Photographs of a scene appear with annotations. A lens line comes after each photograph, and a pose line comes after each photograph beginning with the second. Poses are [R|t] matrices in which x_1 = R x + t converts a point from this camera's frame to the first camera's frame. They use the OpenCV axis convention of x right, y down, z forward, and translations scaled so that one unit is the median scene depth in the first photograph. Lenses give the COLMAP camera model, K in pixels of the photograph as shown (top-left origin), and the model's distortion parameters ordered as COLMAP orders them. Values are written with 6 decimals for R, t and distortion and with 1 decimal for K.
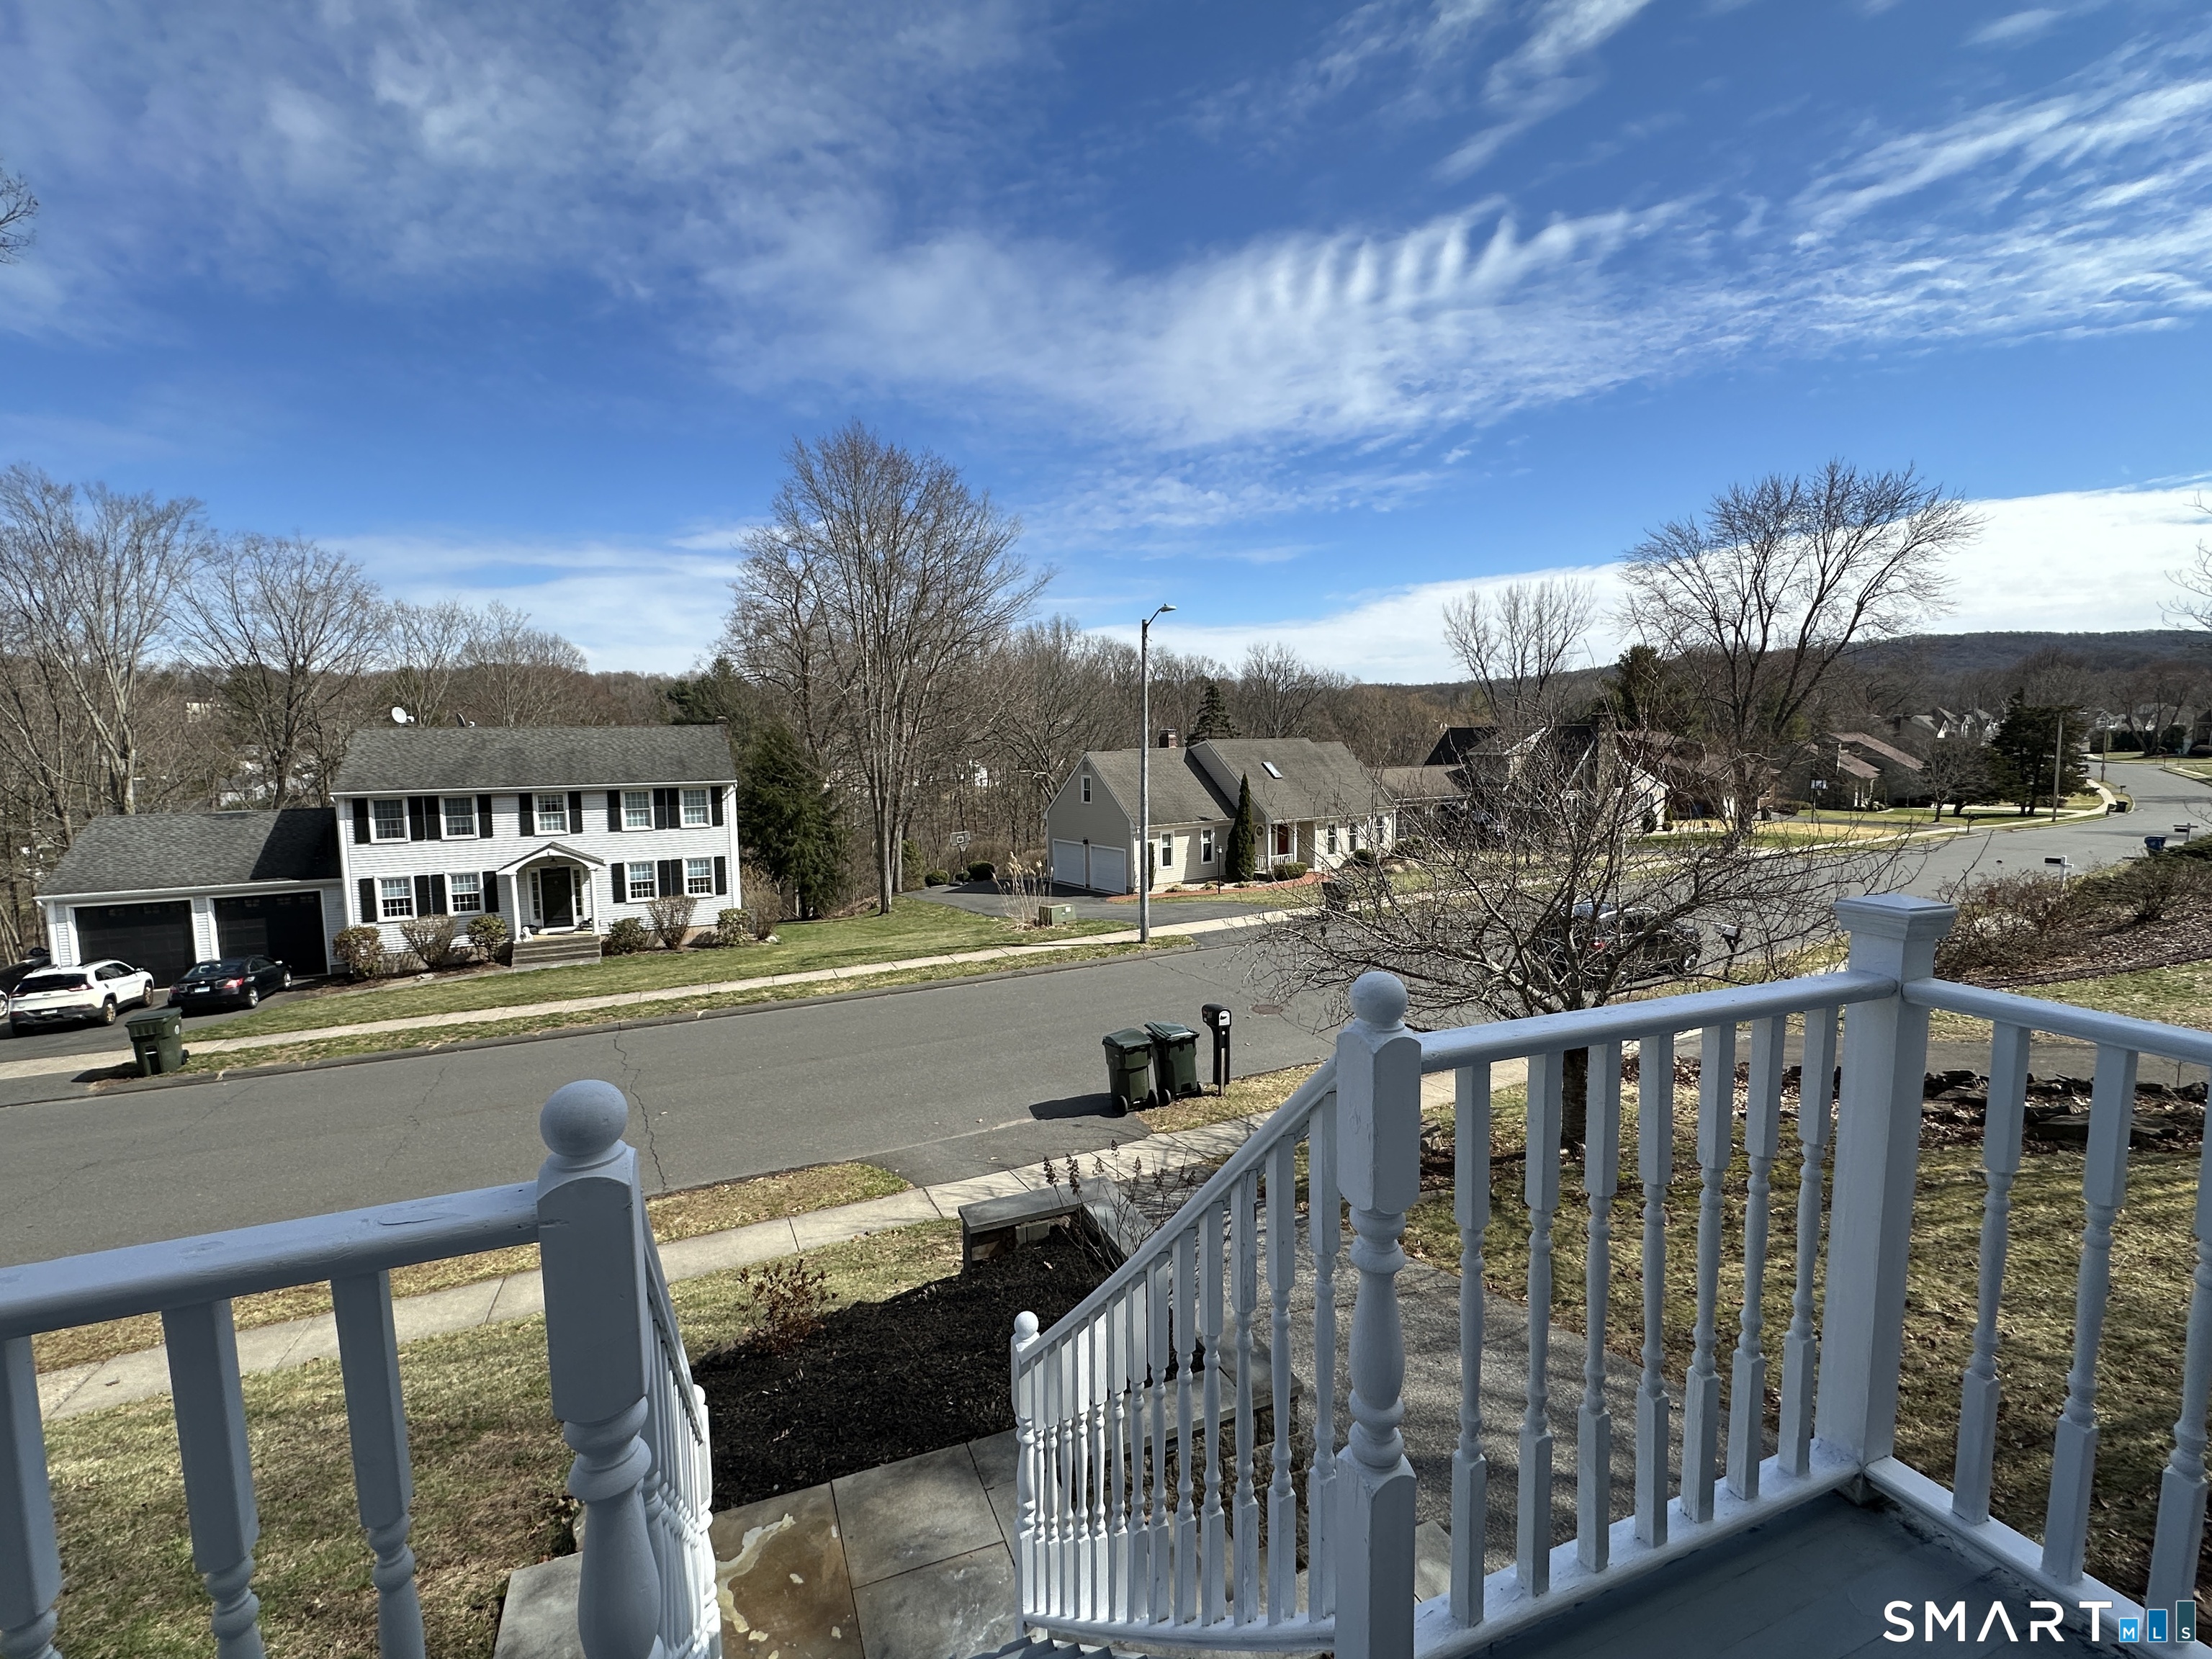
lens RADIAL K [[982.8, 0, 1109.8], [0, 982.8, 829.5], [0, 0, 1]] dist [0.000400, -0.000040]
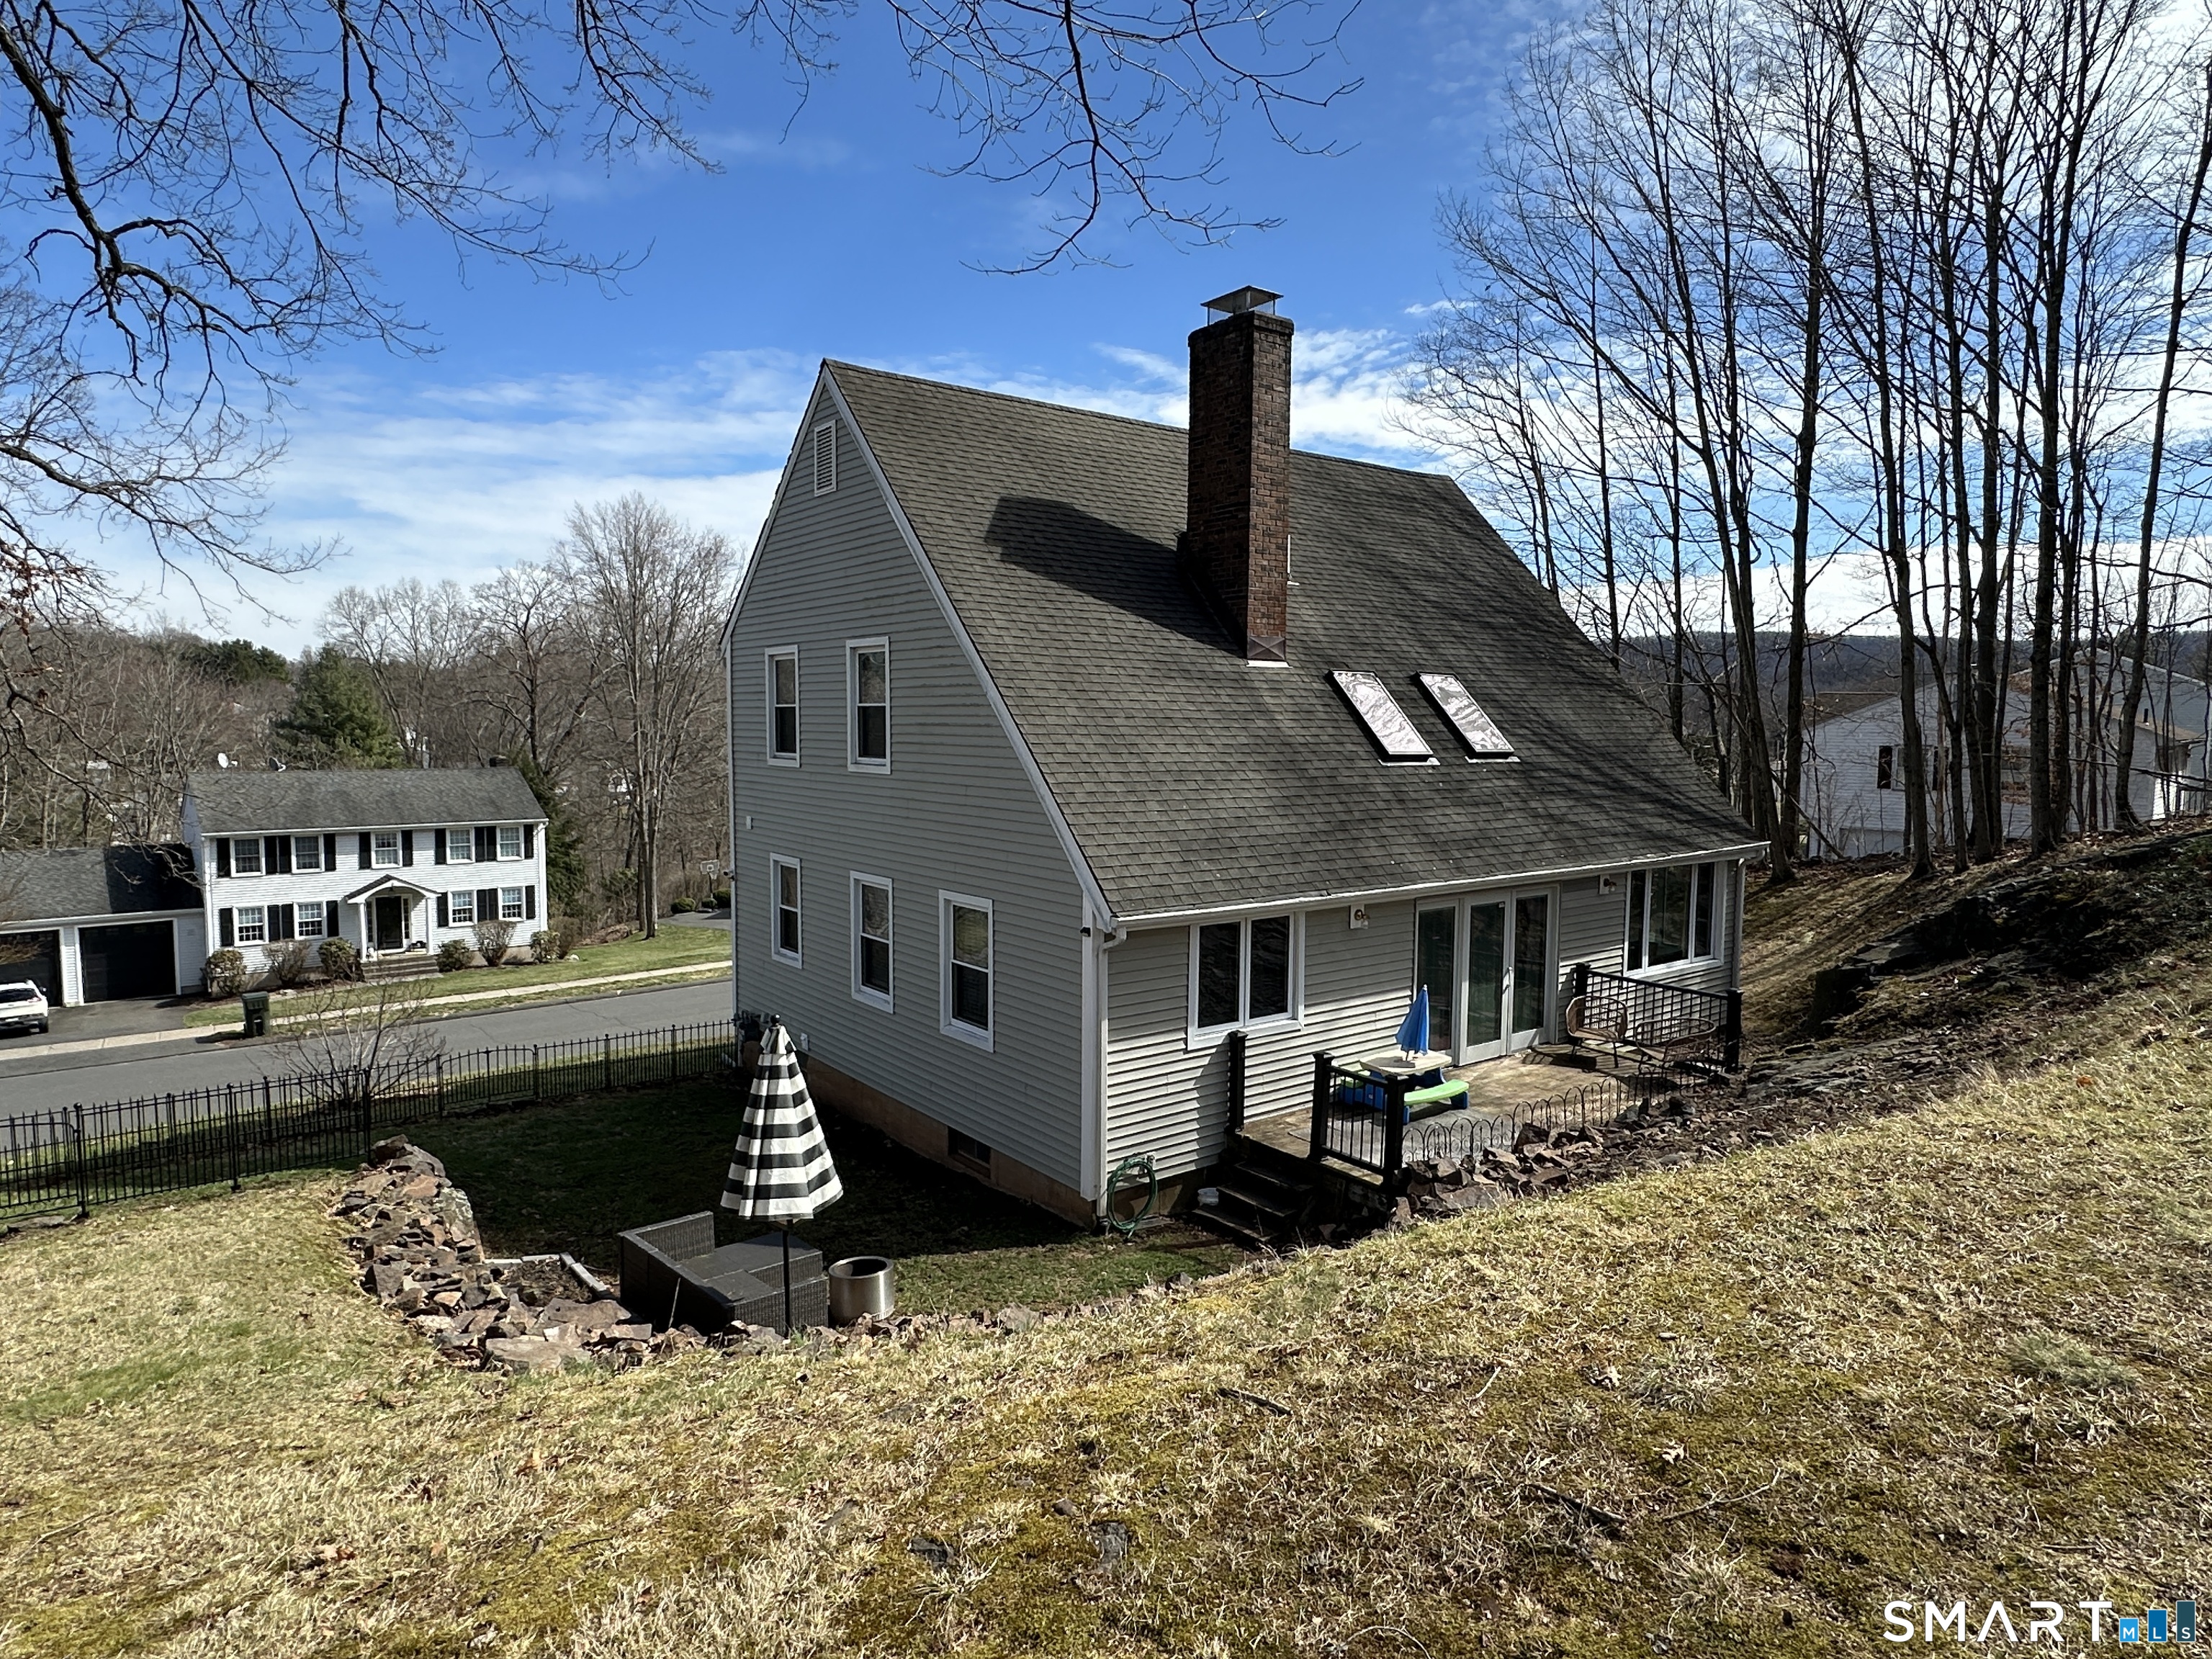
lens RADIAL K [[1288.1, 0, 1105.9], [0, 1288.1, 825.6], [0, 0, 1]] dist [0.000658, 0.000100]
pose [[0.963670, -0.005684, 0.267036, -0.160395], [0.013226, 0.999563, -0.026451, 0.006148], [-0.266769, 0.029022, 0.963323, -0.693193]]
